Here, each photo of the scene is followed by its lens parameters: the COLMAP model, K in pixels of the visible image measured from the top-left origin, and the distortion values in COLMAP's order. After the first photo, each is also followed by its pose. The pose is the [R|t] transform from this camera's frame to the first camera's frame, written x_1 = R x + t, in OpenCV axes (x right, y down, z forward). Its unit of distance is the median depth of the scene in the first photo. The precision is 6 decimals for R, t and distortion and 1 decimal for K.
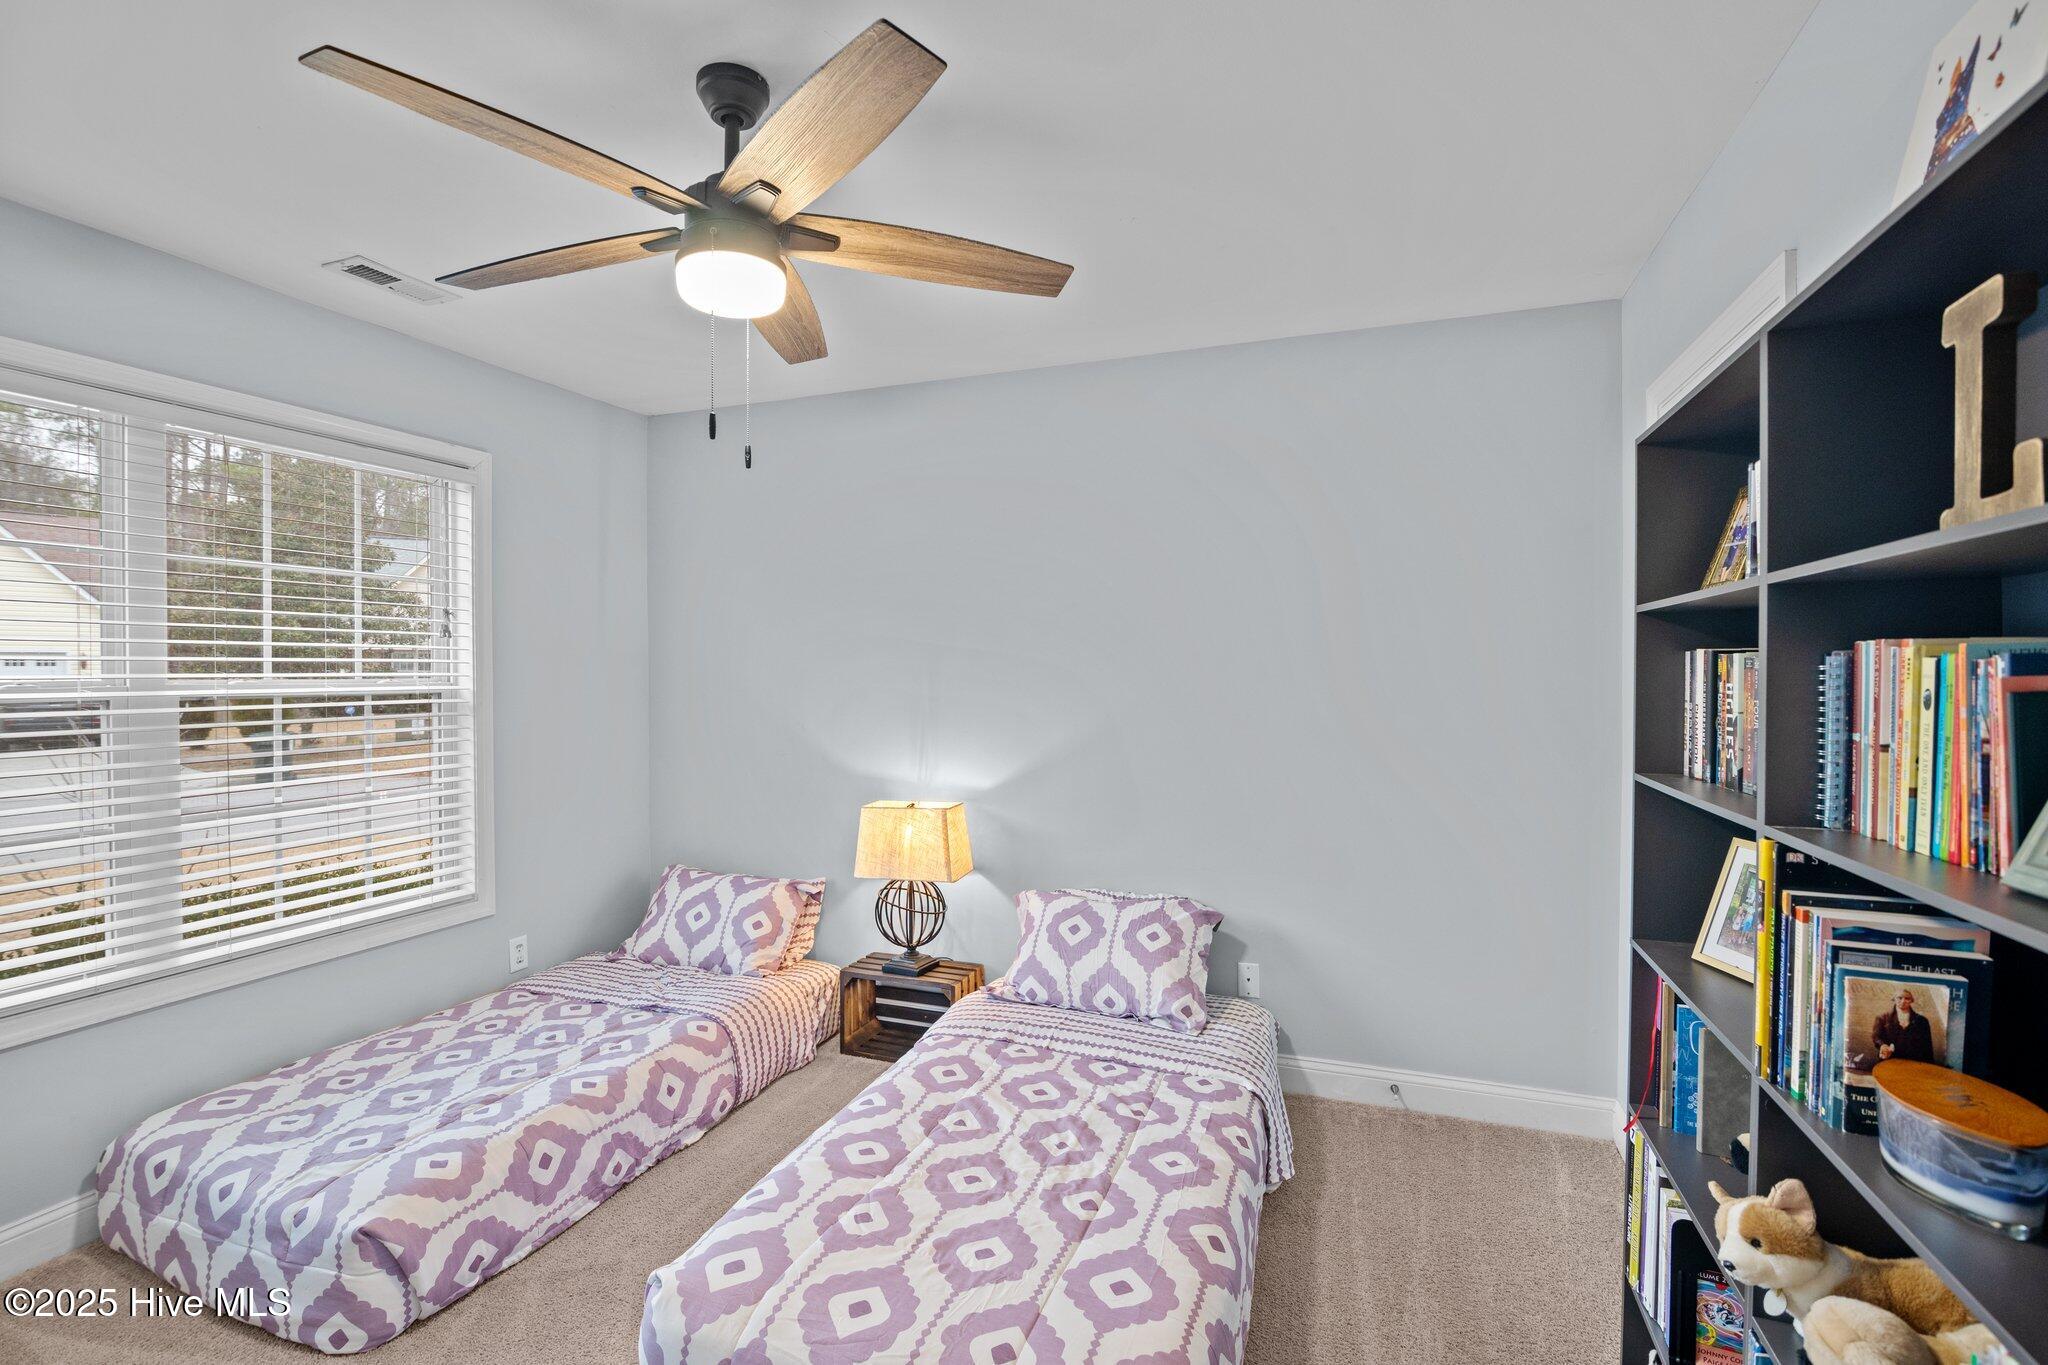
lens RADIAL K [[954.3, 0, 1018.1], [0, 954.3, 682.6], [0, 0, 1]] dist [-0.003292, -0.000464]
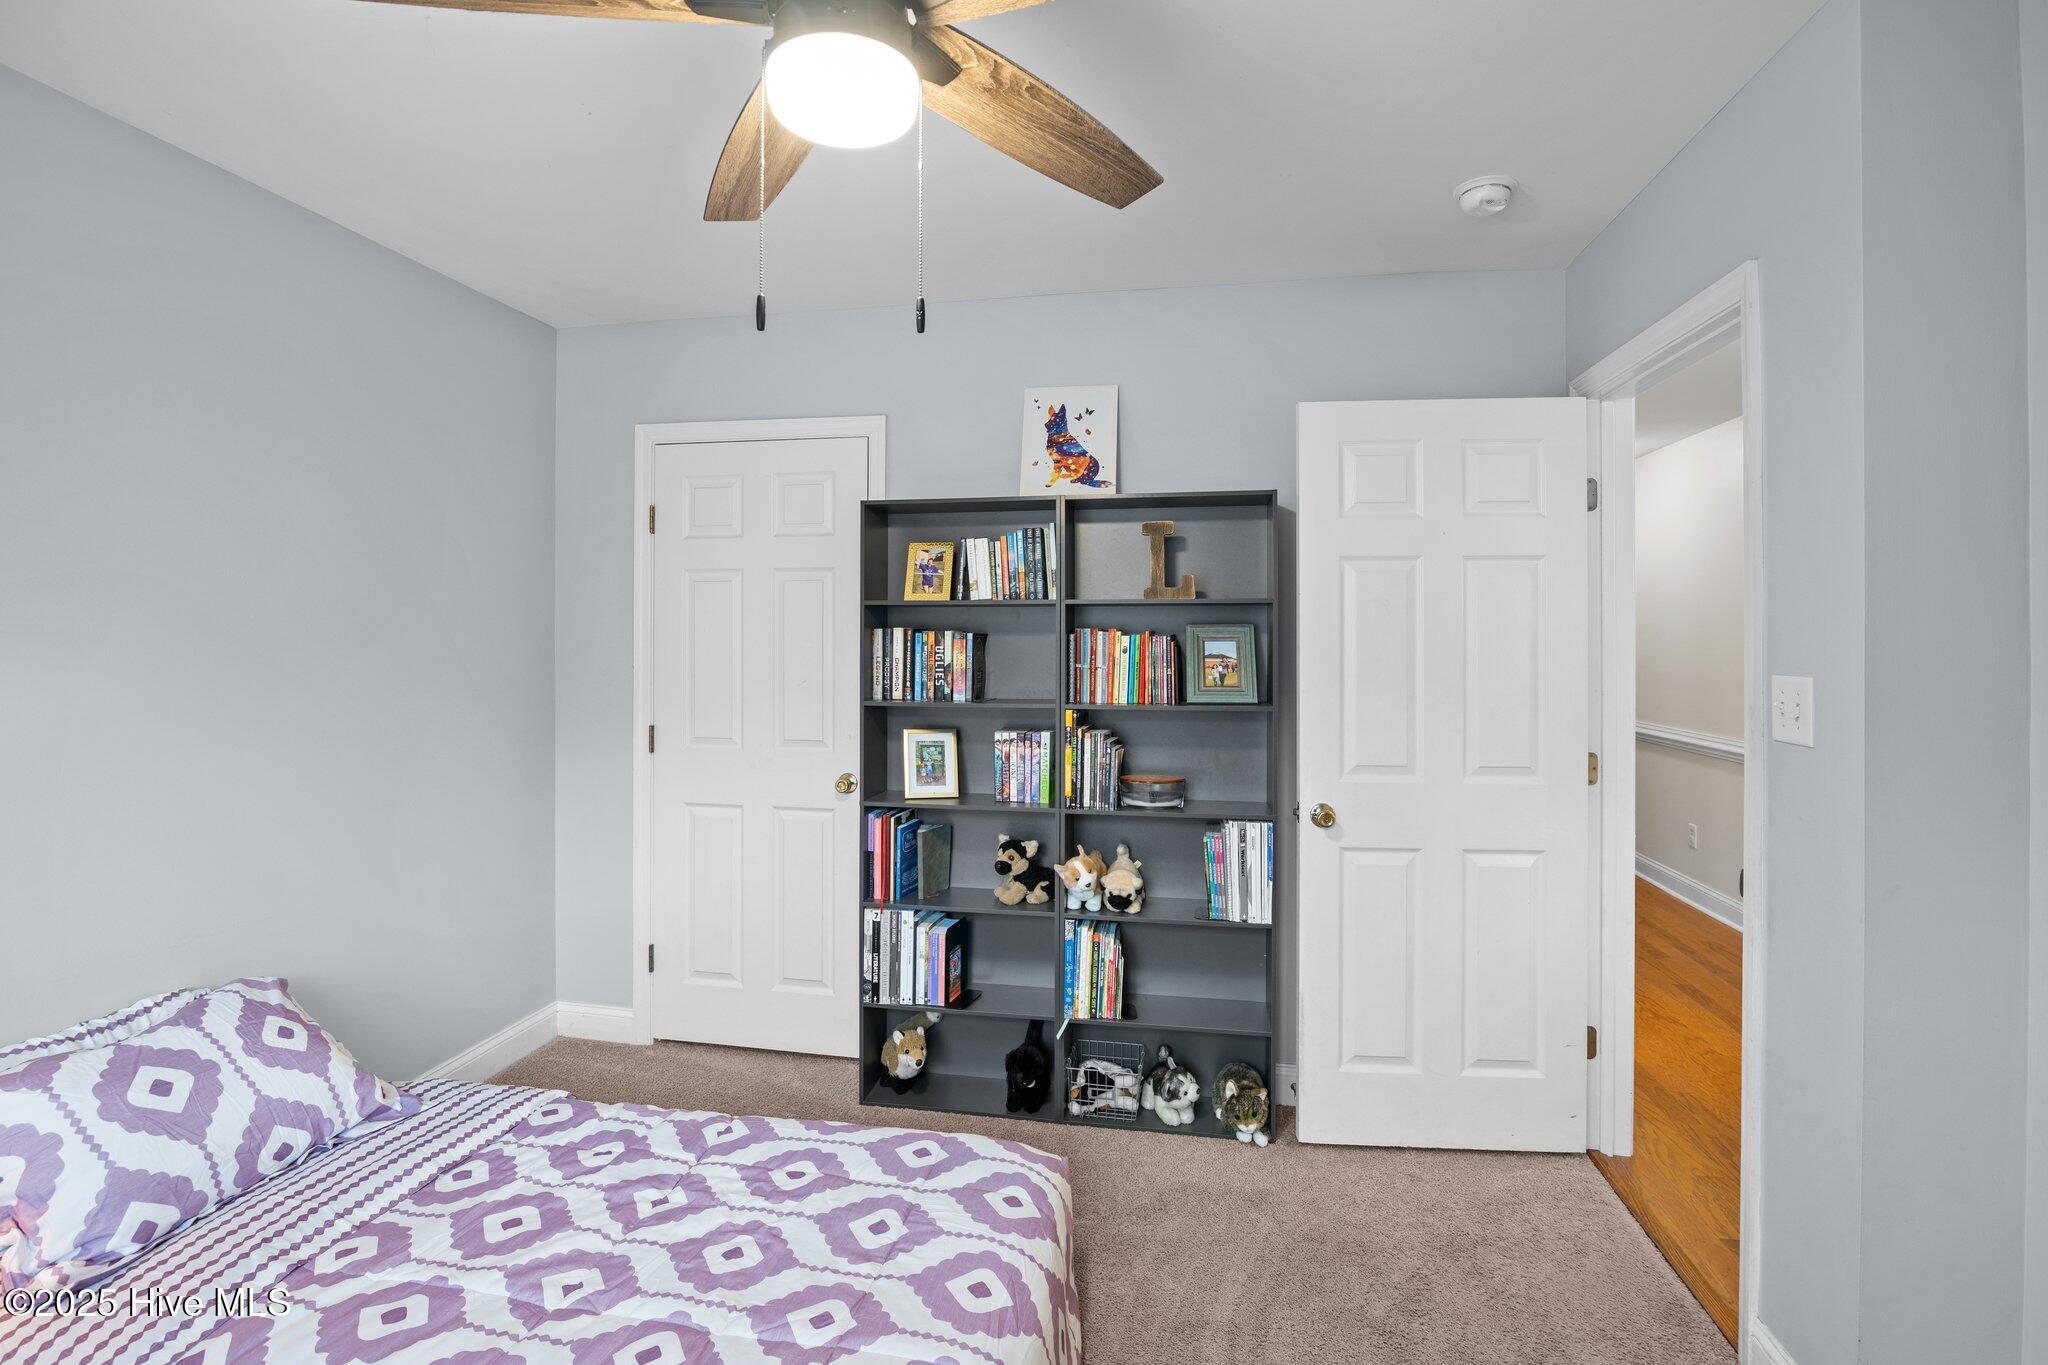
lens RADIAL K [[954.3, 0, 1024.0], [0, 954.3, 671.5], [0, 0, 1]] dist [-0.003292, -0.000464]
pose [[-0.183656, -0.032263, 0.982461, -0.693479], [0.004750, 0.999420, 0.033708, -0.010261], [-0.982979, 0.010858, -0.183396, 0.696317]]
